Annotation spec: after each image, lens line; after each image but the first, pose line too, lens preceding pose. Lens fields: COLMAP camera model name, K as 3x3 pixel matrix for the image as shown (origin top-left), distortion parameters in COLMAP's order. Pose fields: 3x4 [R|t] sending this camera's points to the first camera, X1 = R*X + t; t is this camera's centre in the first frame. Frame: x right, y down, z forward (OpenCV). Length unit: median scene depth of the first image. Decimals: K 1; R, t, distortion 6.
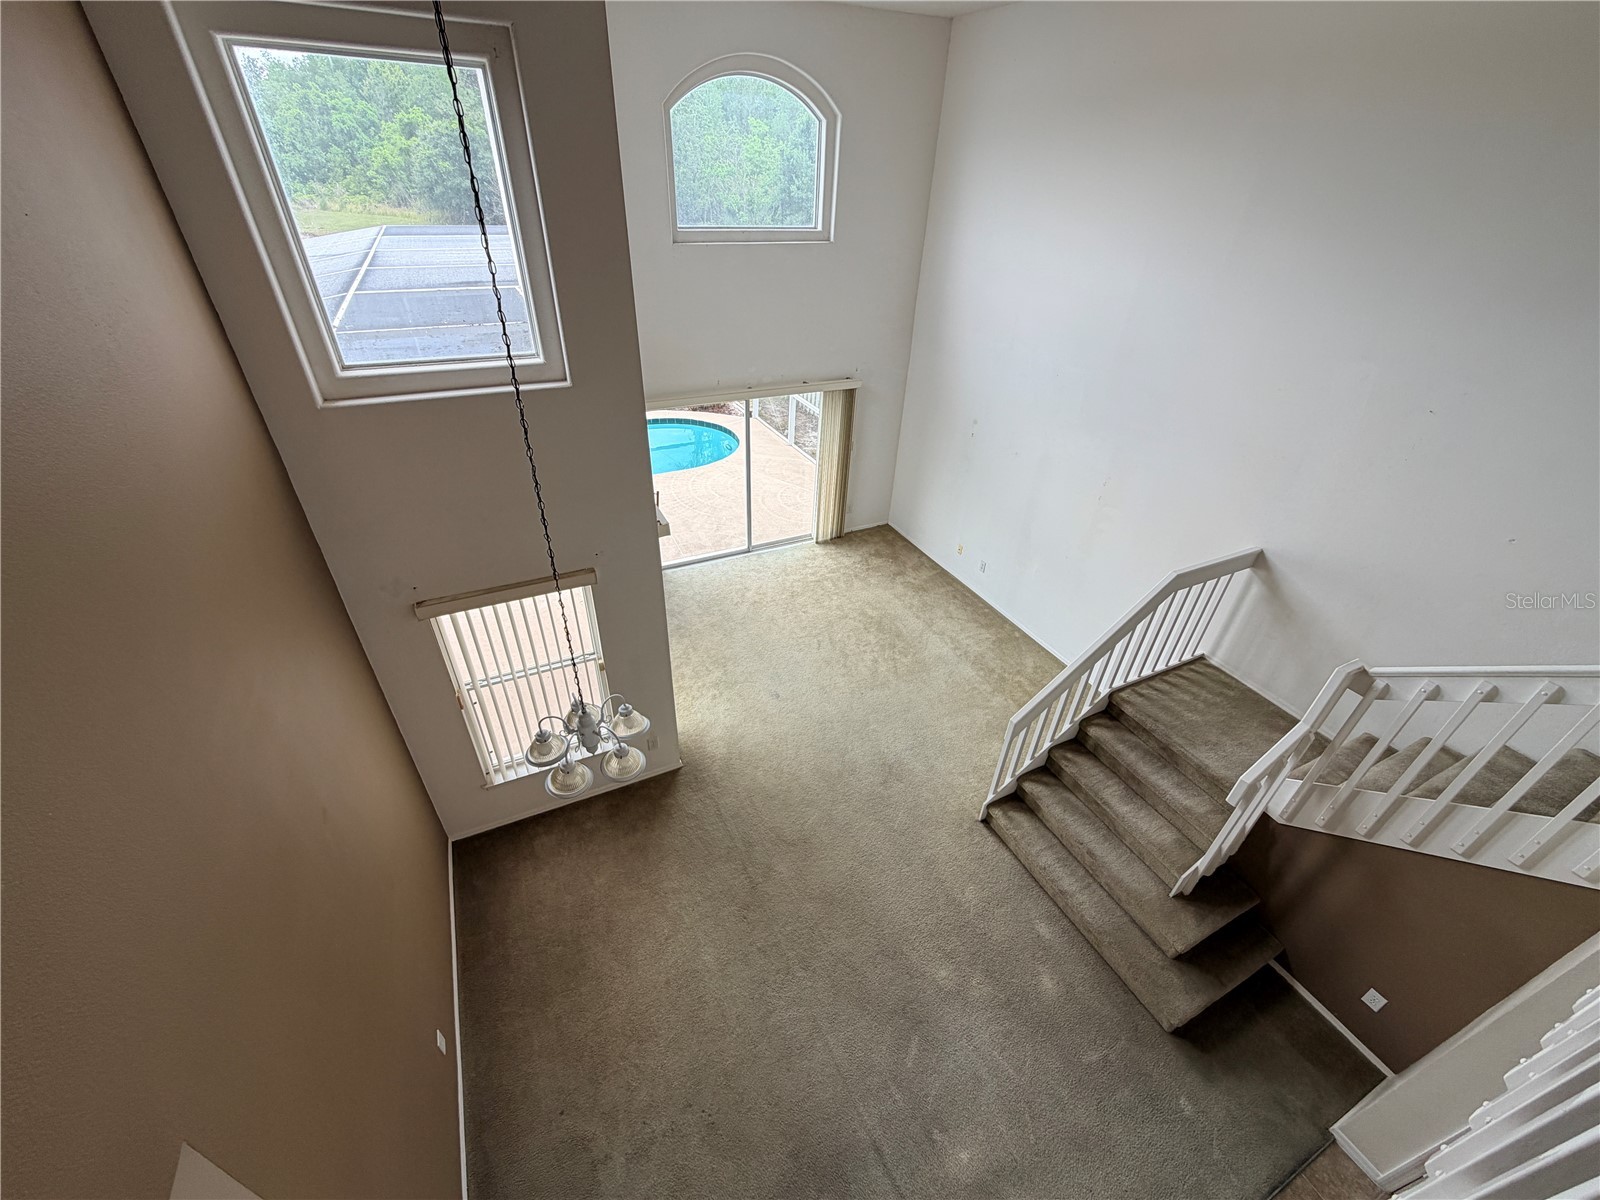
lens RADIAL K [[634.9, 0, 796.8], [0, 634.9, 600.2], [0, 0, 1]] dist [0.000265, -0.000313]
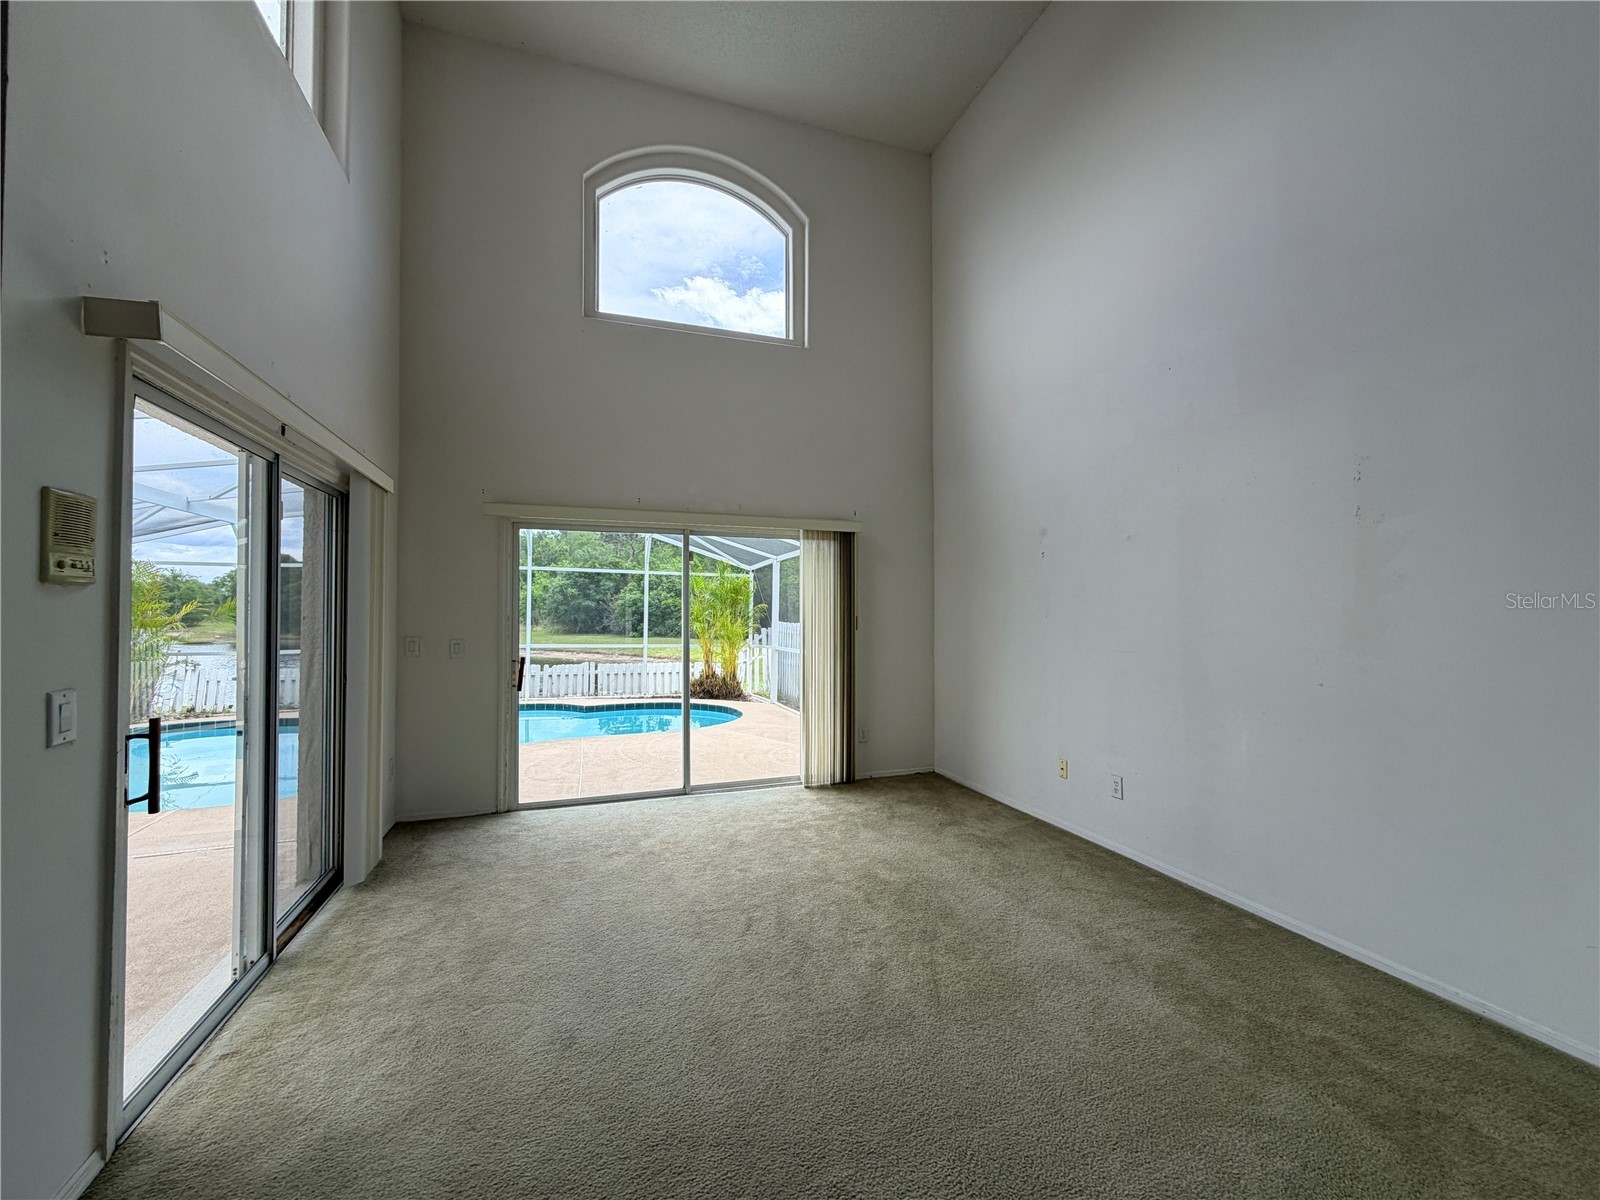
lens RADIAL K [[634.9, 0, 796.8], [0, 634.9, 600.2], [0, 0, 1]] dist [0.000265, -0.000313]
pose [[0.992617, -0.036791, -0.115573, 0.107529], [-0.036737, 0.816921, -0.575579, 0.117420], [0.115590, 0.575576, 0.809538, 0.482928]]
